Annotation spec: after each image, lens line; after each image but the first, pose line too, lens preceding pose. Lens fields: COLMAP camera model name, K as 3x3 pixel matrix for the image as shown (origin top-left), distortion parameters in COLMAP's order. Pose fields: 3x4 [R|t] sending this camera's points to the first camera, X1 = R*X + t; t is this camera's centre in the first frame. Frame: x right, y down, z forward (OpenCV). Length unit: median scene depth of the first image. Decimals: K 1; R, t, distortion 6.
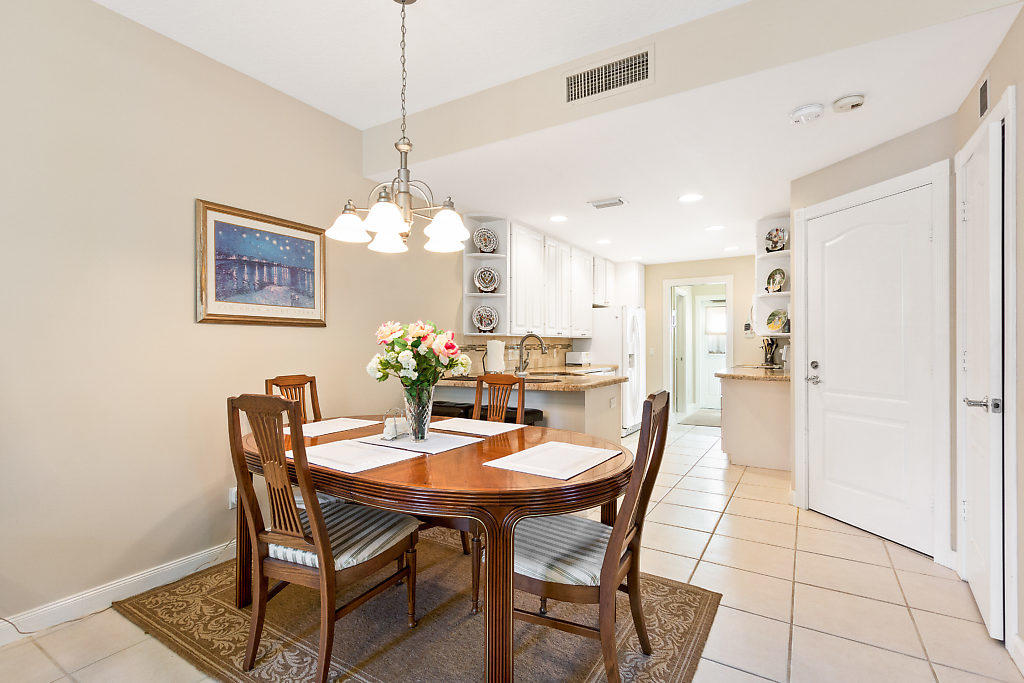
lens RADIAL K [[479.2, 0, 504.8], [0, 479.2, 347.1], [0, 0, 1]] dist [0.000652, 0.000120]
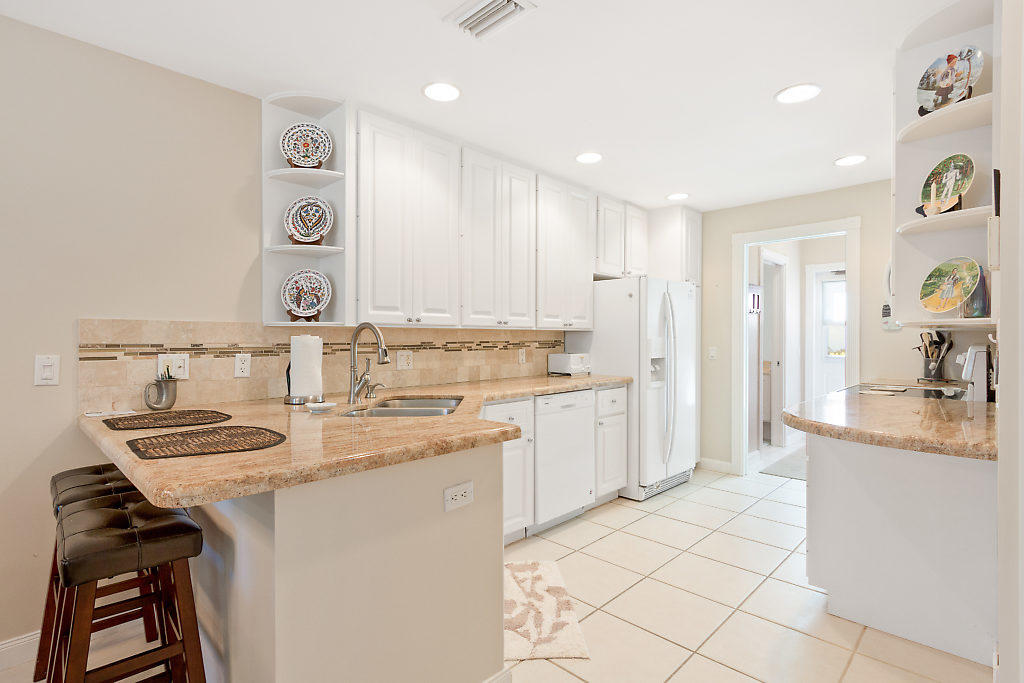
lens RADIAL K [[505.8, 0, 498.8], [0, 505.8, 338.0], [0, 0, 1]] dist [0.001655, 0.000134]
pose [[0.976995, 0.003319, -0.213235, 0.294438], [-0.003937, 0.999989, -0.002471, -0.010920], [0.213225, 0.003253, 0.976998, 0.513451]]
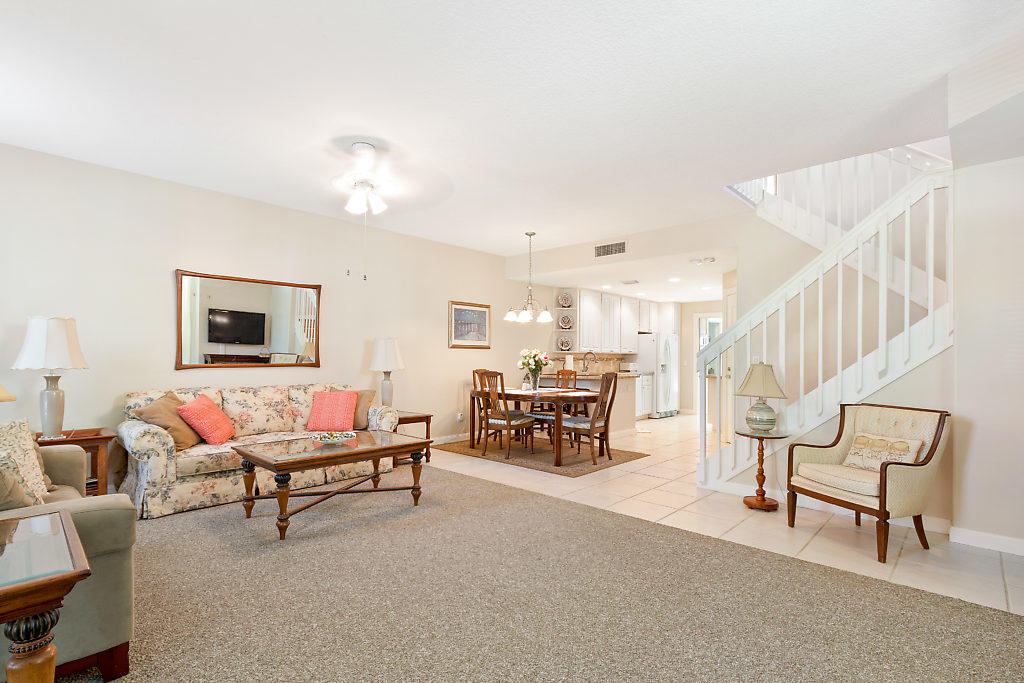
lens RADIAL K [[479.2, 0, 504.8], [0, 479.2, 347.1], [0, 0, 1]] dist [0.000652, 0.000120]
pose [[0.980566, 0.004356, -0.196140, 0.095272], [-0.009751, 0.999600, -0.026546, 0.005863], [0.195946, 0.027943, 0.980216, -0.855012]]
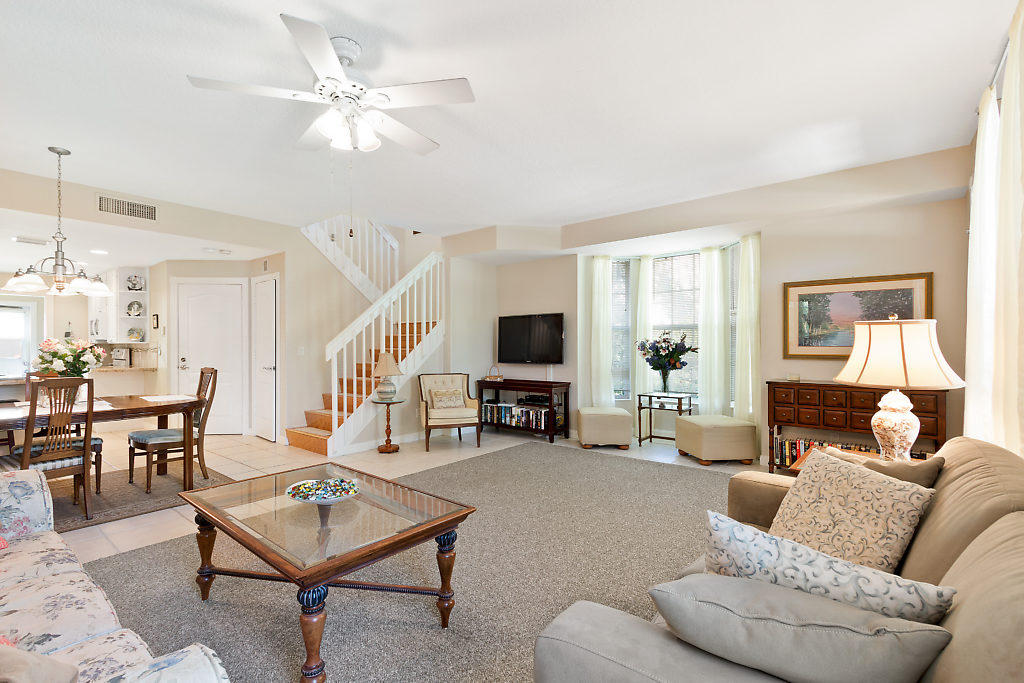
lens RADIAL K [[464.4, 0, 504.8], [0, 464.4, 343.3], [0, 0, 1]] dist [0.000412, -0.000090]
pose [[0.127905, 0.005483, 0.991771, -0.771032], [0.004729, 0.999970, -0.006138, -0.008118], [-0.991775, 0.005475, 0.127876, -0.383952]]
